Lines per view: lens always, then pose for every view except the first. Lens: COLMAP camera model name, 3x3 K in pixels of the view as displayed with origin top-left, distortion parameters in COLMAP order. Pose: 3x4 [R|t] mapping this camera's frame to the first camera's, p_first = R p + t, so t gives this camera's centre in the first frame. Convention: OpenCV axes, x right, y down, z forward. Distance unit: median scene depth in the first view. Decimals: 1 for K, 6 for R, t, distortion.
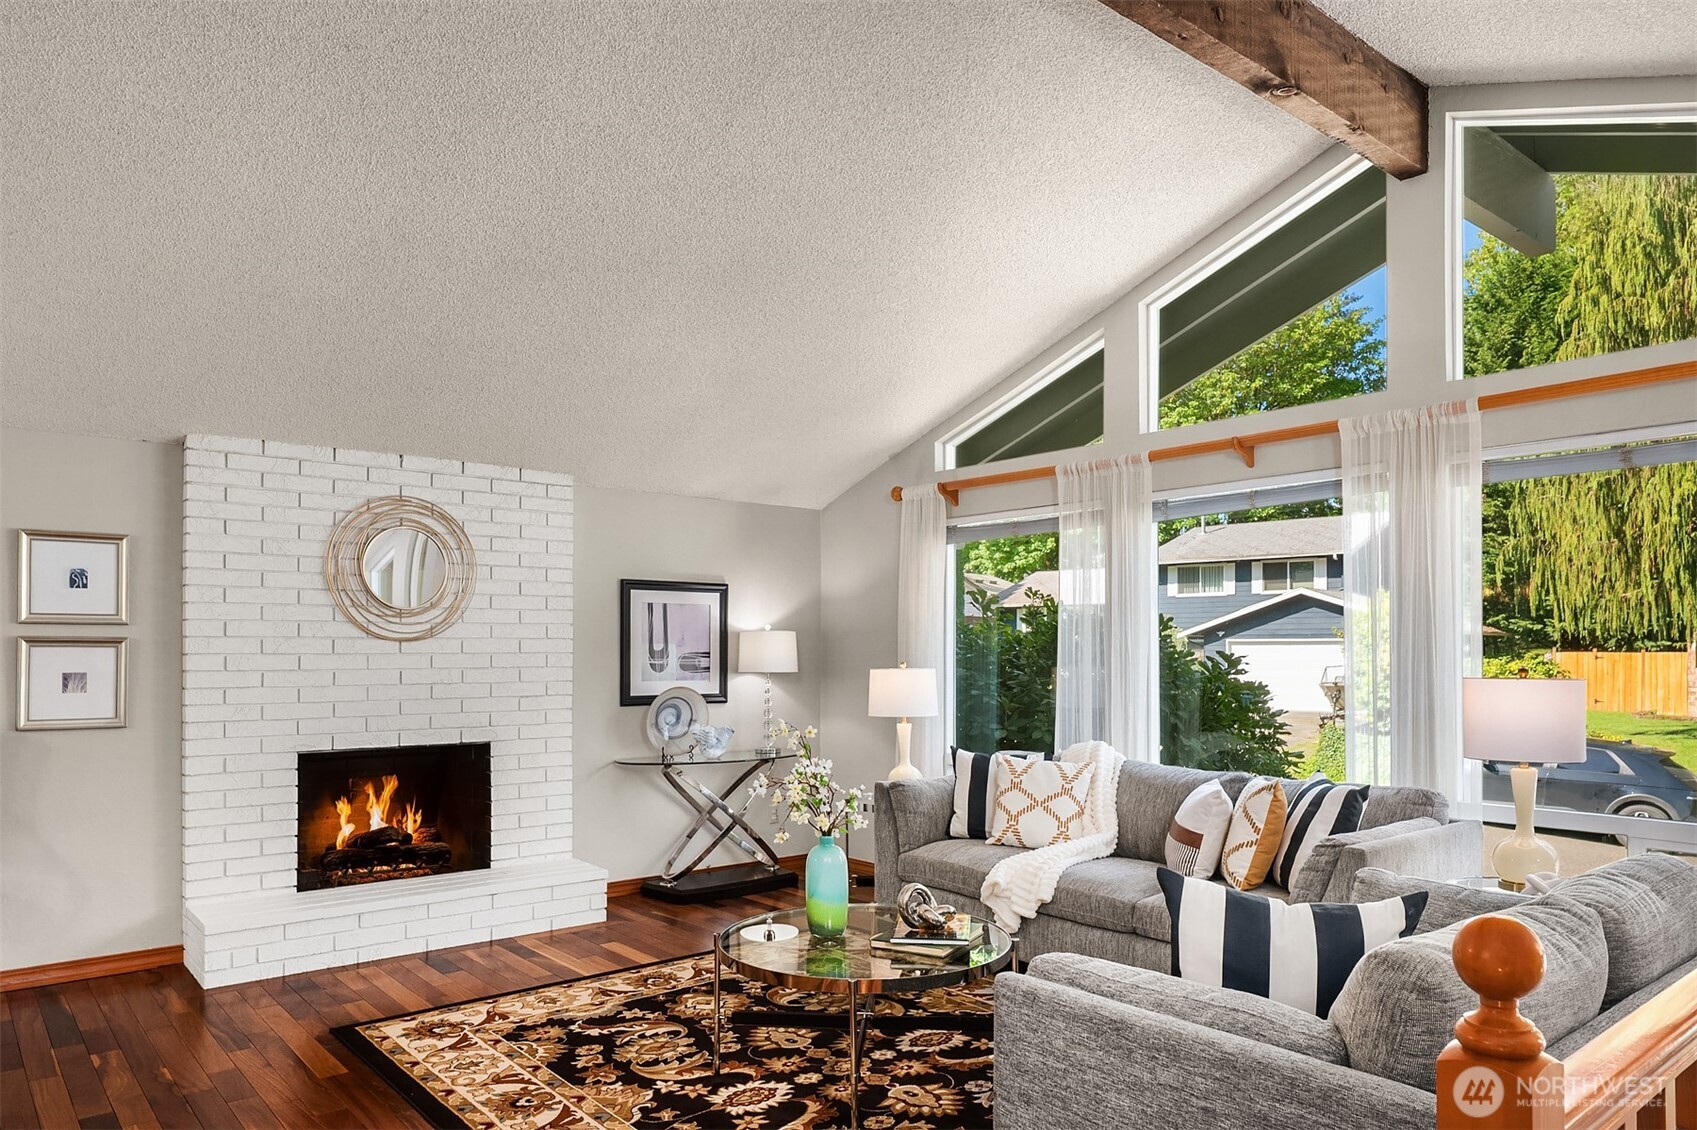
lens RADIAL K [[1260.9, 0, 846.9], [0, 1260.9, 627.2], [0, 0, 1]] dist [-0.003083, -0.006688]
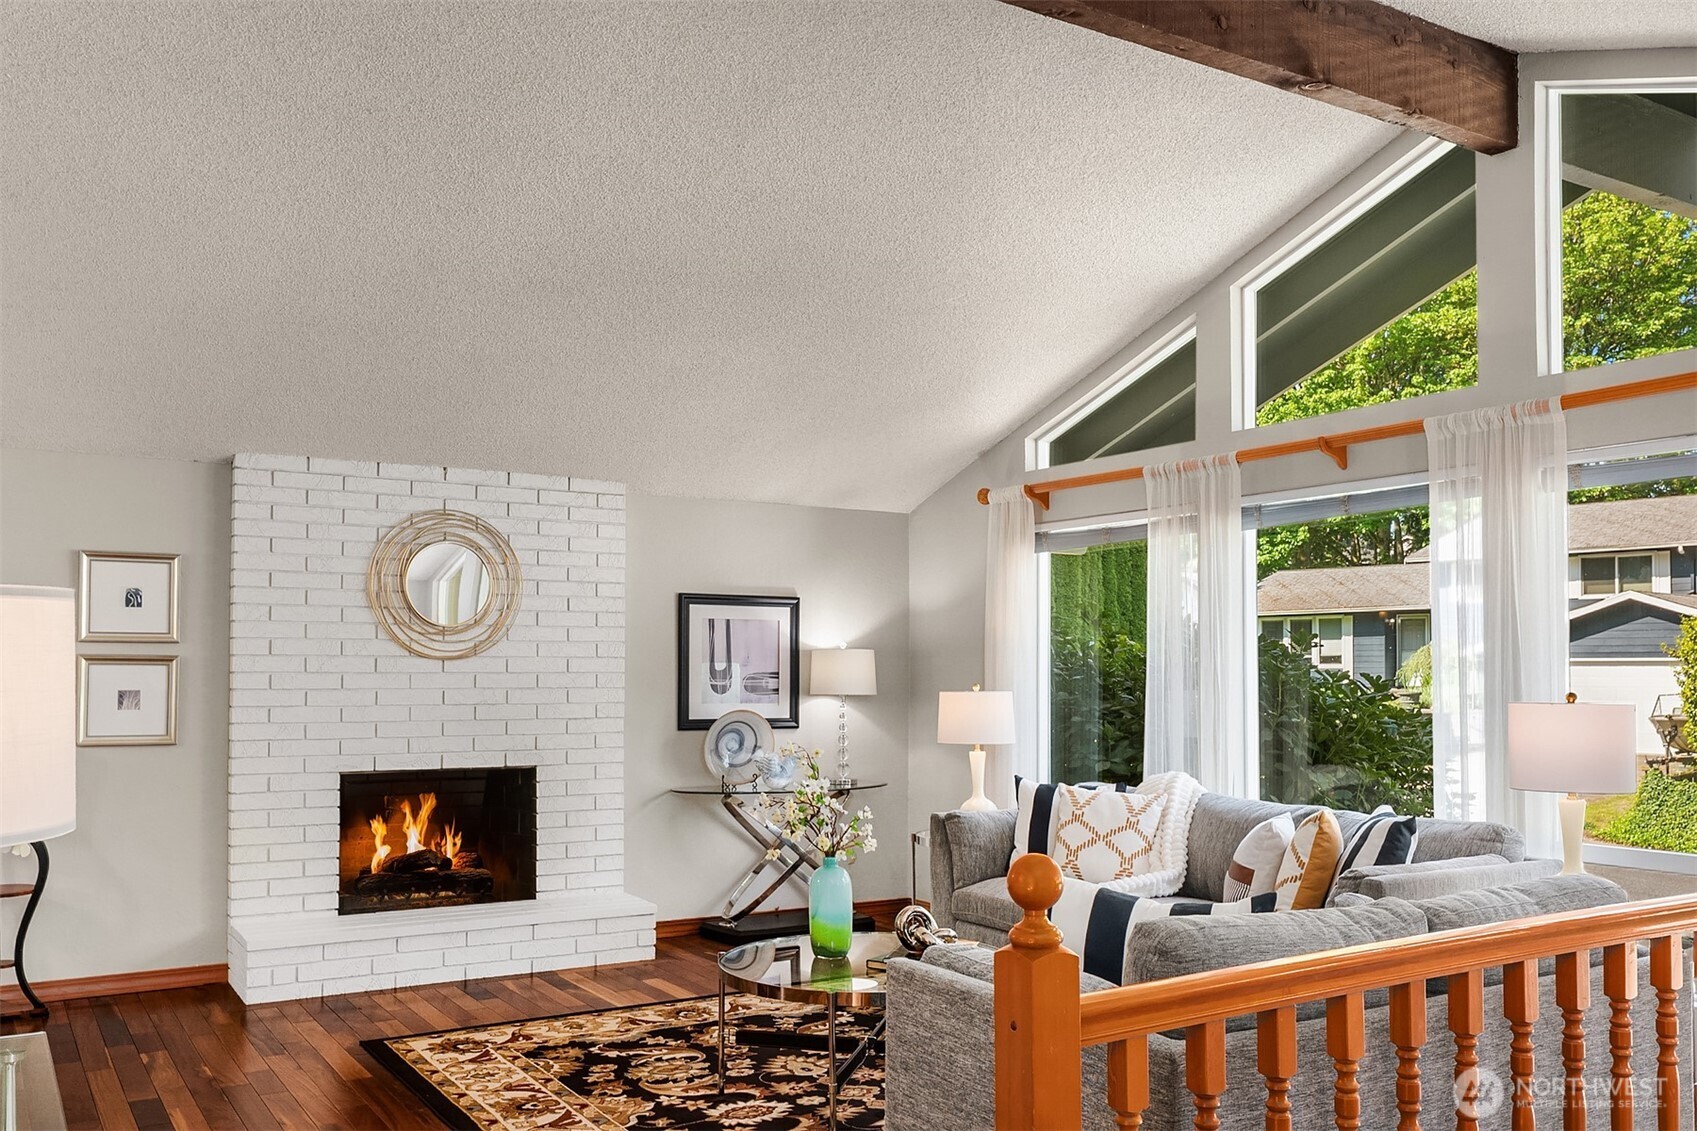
lens RADIAL K [[1654.7, 0, 847.7], [0, 1654.7, 611.2], [0, 0, 1]] dist [-0.008739, 0.008903]
pose [[0.990173, -0.001669, -0.139840, 0.144320], [-0.000802, 0.999845, -0.017612, -0.004599], [0.139848, 0.017551, 0.990017, -0.235972]]
